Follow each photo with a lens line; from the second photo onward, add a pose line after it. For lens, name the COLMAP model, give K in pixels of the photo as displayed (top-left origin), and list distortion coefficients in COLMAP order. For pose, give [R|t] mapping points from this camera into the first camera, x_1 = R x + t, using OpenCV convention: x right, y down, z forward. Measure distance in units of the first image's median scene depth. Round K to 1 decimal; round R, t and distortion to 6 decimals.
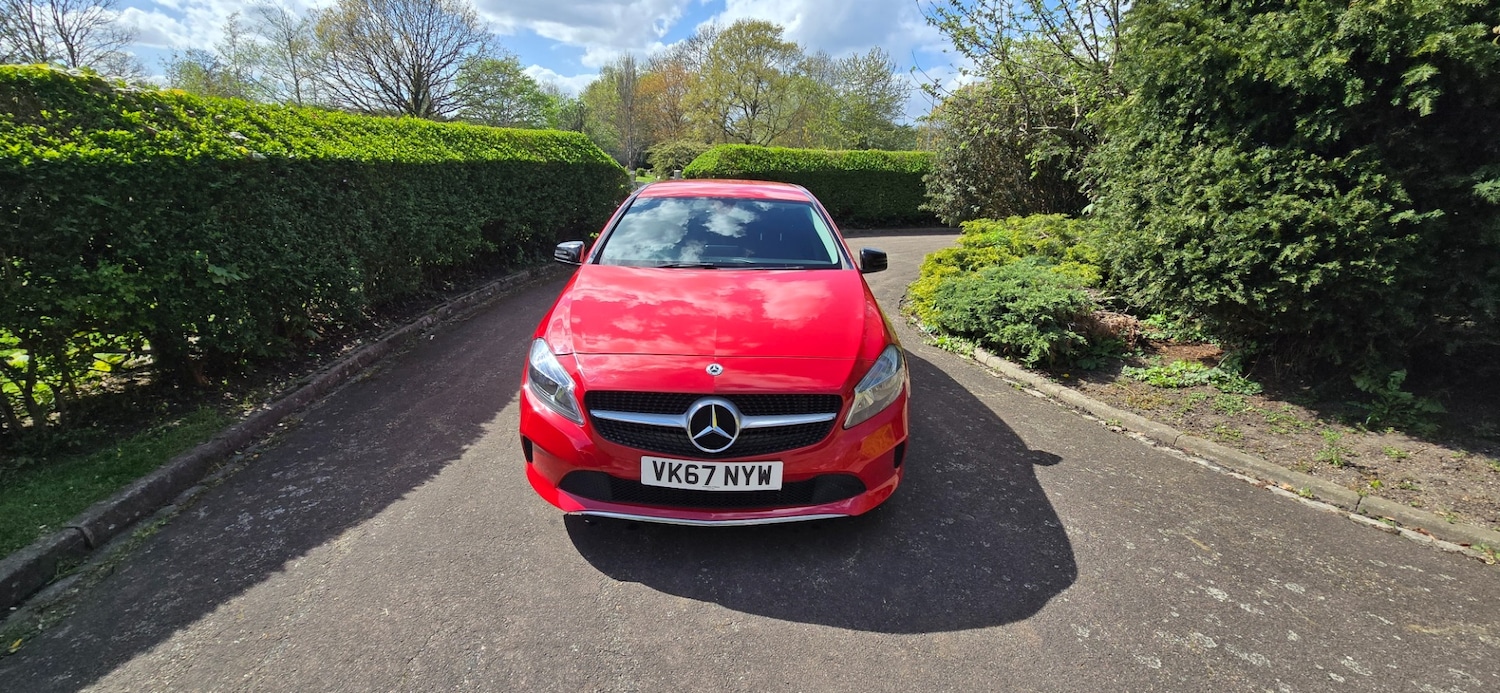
lens RADIAL K [[613.5, 0, 743.6], [0, 613.5, 341.0], [0, 0, 1]] dist [-0.007293, 0.002732]
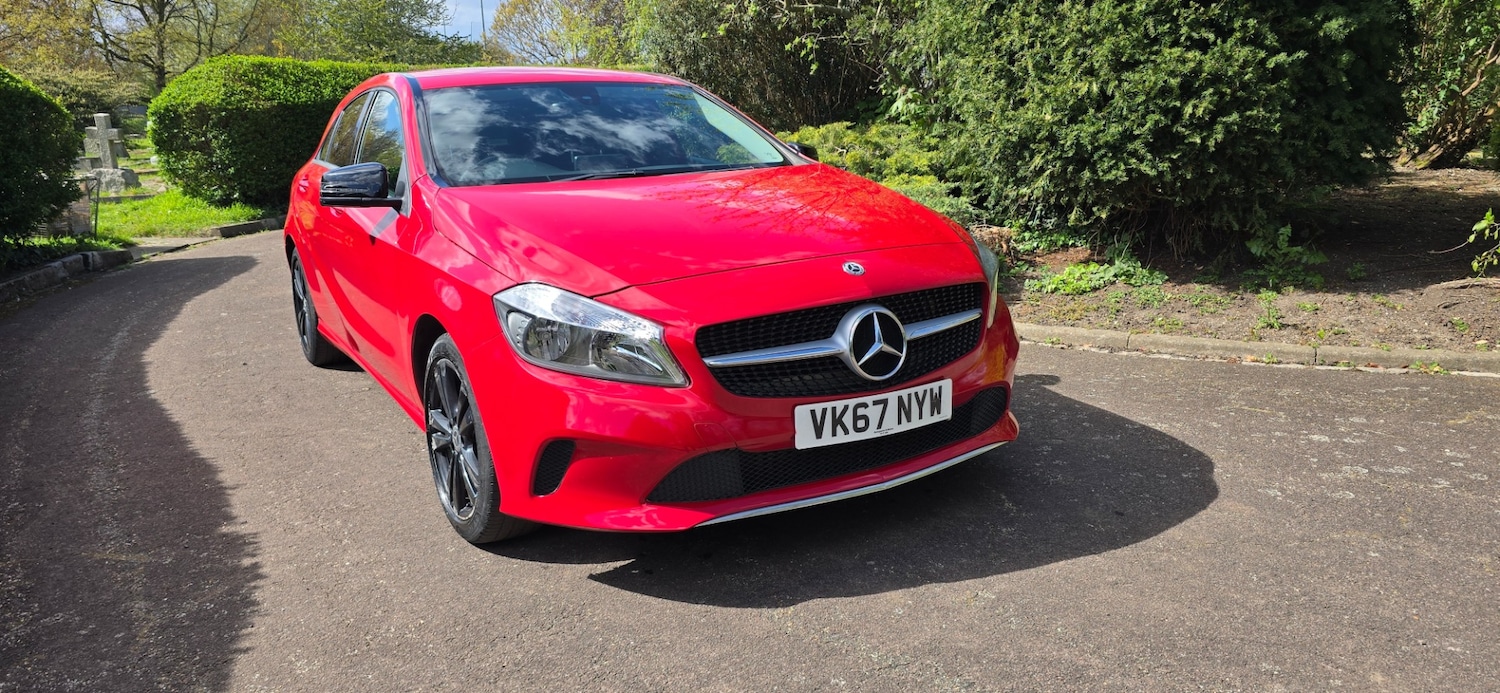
lens RADIAL K [[1003.5, 0, 761.2], [0, 1003.5, 348.0], [0, 0, 1]] dist [0.066372, -0.060695]
pose [[0.853196, -0.171035, 0.492751, -0.452310], [0.192201, 0.981324, 0.007826, 0.066970], [-0.484887, 0.088030, 0.870135, 0.030991]]
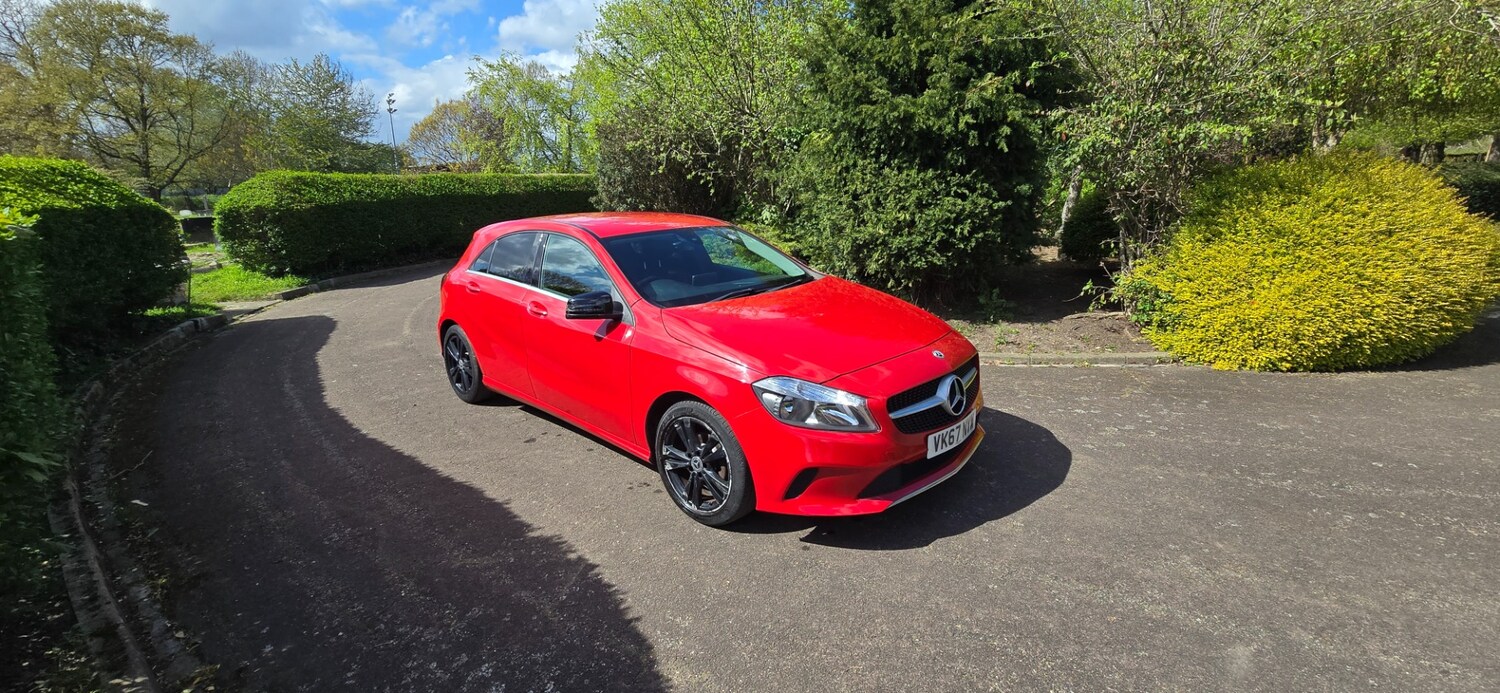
lens RADIAL K [[613.5, 0, 748.0], [0, 613.5, 334.2], [0, 0, 1]] dist [-0.007293, 0.002732]
pose [[0.691397, -0.207631, 0.691996, -0.755481], [0.232248, 0.970850, 0.059253, -0.103049], [-0.684128, 0.119747, 0.719465, 0.210893]]
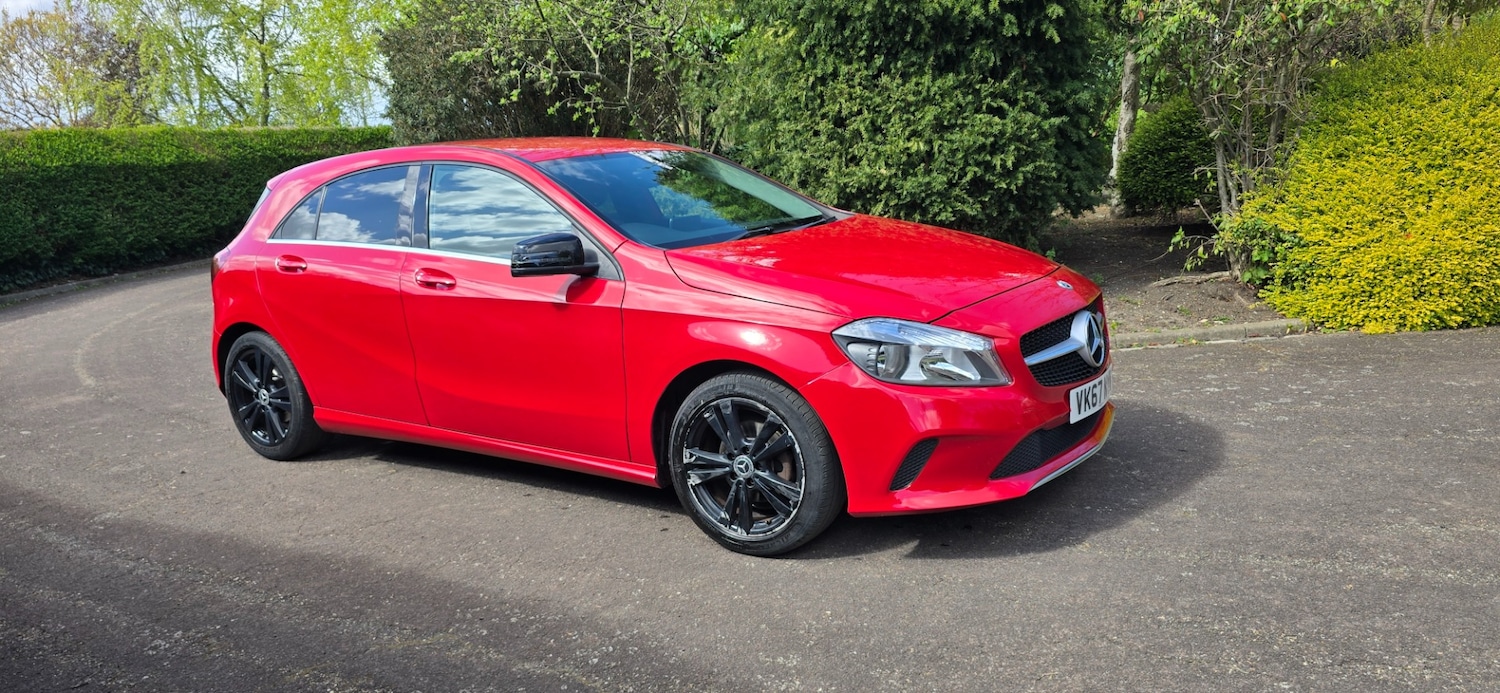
lens RADIAL K [[1003.5, 0, 757.0], [0, 1003.5, 375.1], [0, 0, 1]] dist [0.066372, -0.060695]
pose [[0.554092, -0.239429, 0.797280, -0.973862], [0.293331, 0.952473, 0.082176, -0.053499], [-0.779063, 0.188334, 0.597989, 0.294607]]
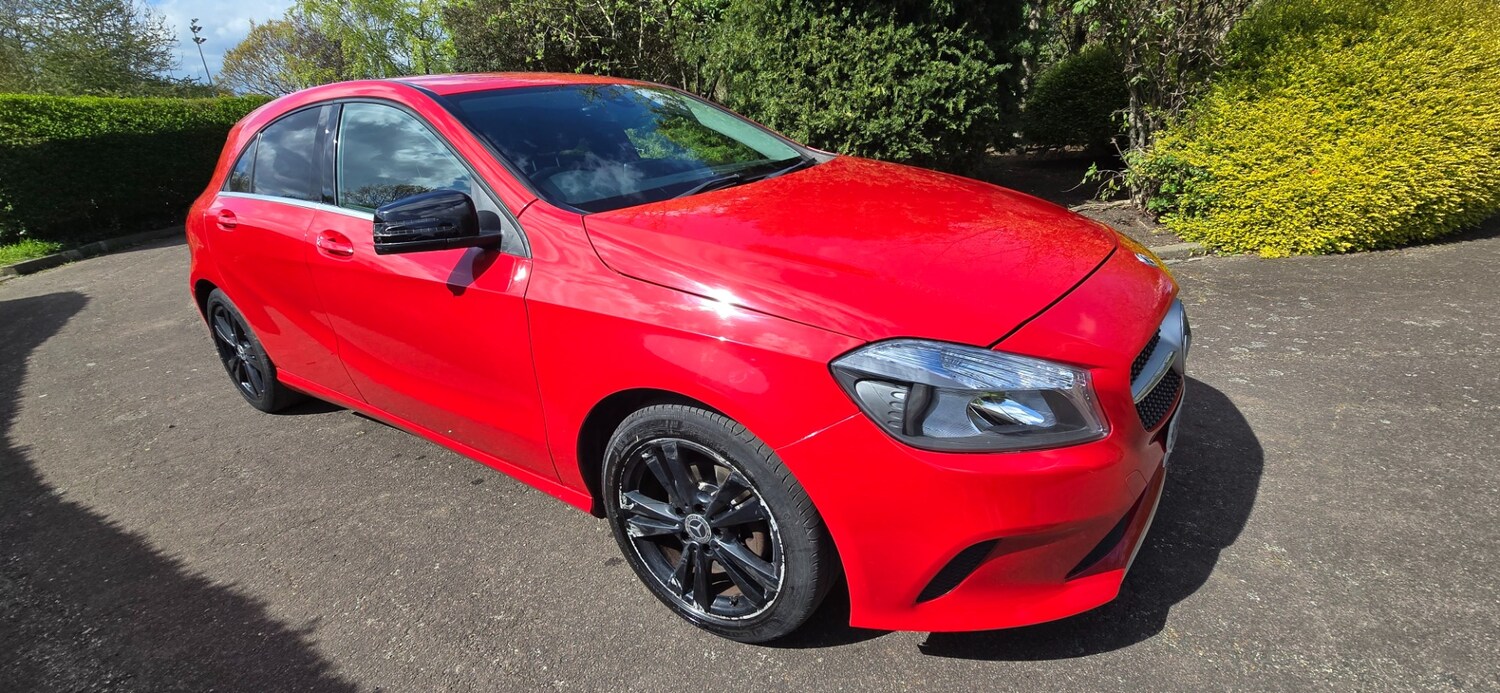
lens RADIAL K [[613.5, 0, 747.5], [0, 613.5, 336.6], [0, 0, 1]] dist [-0.007293, 0.002732]
pose [[0.555683, -0.350713, 0.753802, -0.511760], [0.302544, 0.929810, 0.209574, -0.092102], [-0.774392, 0.111602, 0.622786, 0.578969]]
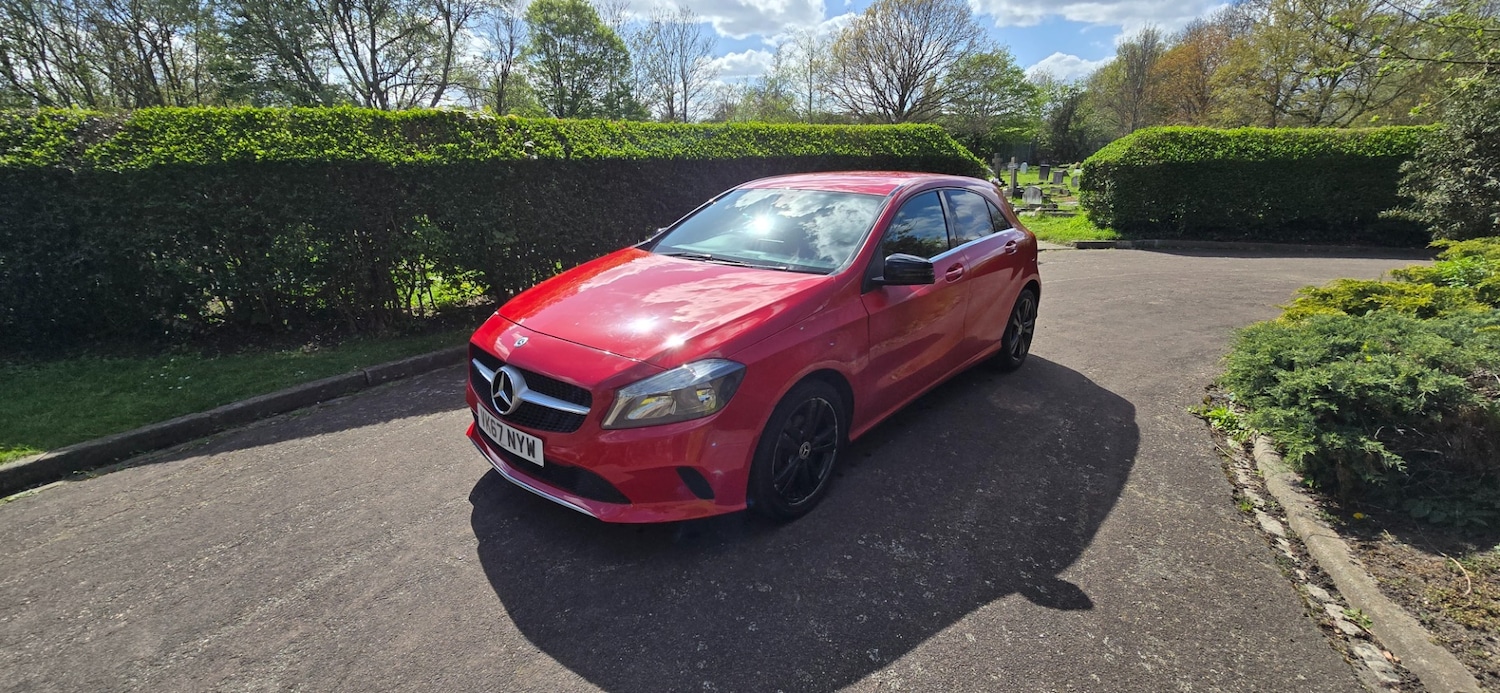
lens RADIAL K [[613.5, 0, 747.1], [0, 613.5, 342.6], [0, 0, 1]] dist [-0.007293, 0.002732]
pose [[0.736079, 0.172669, -0.654502, 0.608397], [-0.166160, 0.983425, 0.072574, -0.062659], [0.656185, 0.055332, 0.752569, 0.271574]]
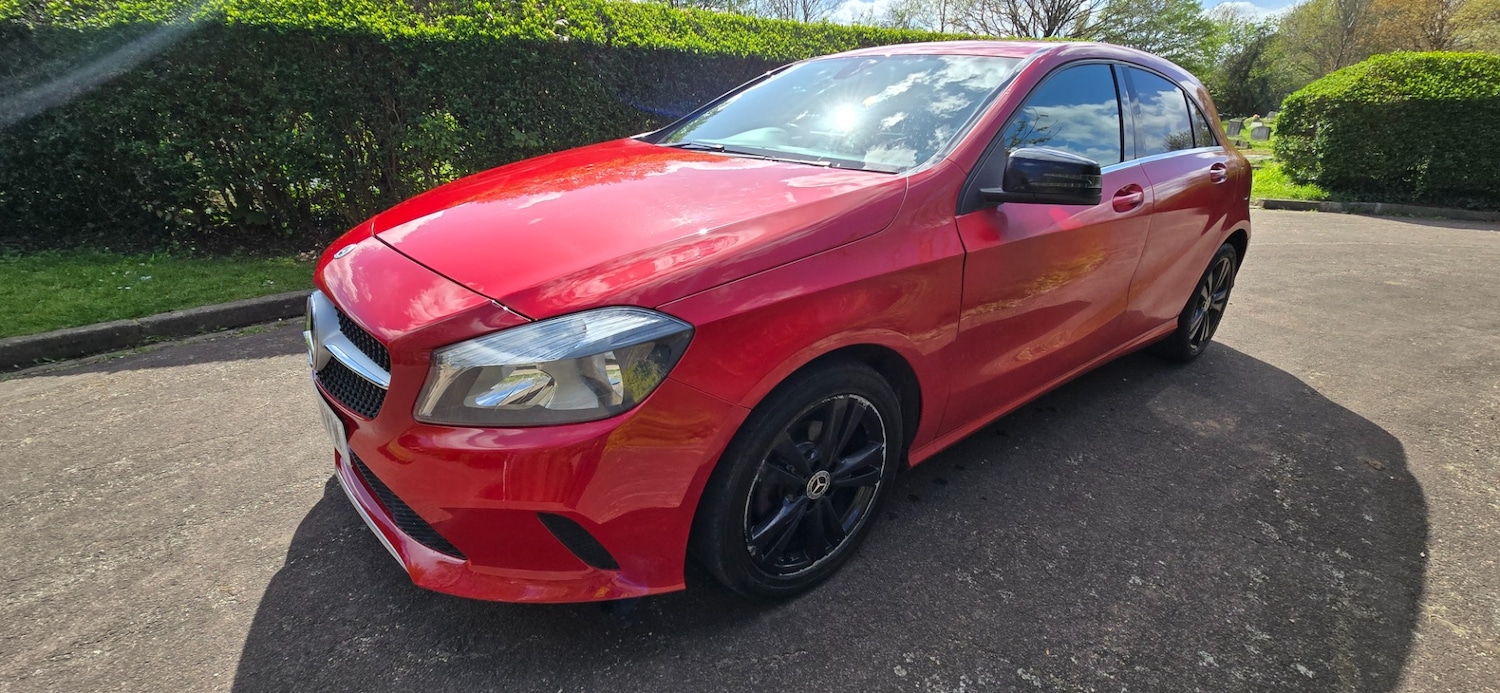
lens RADIAL K [[613.5, 0, 748.0], [0, 613.5, 337.3], [0, 0, 1]] dist [-0.007293, 0.002732]
pose [[0.602551, 0.285753, -0.745169, 0.451802], [-0.231502, 0.956139, 0.179460, -0.051680], [0.763766, 0.064375, 0.642275, 0.567844]]
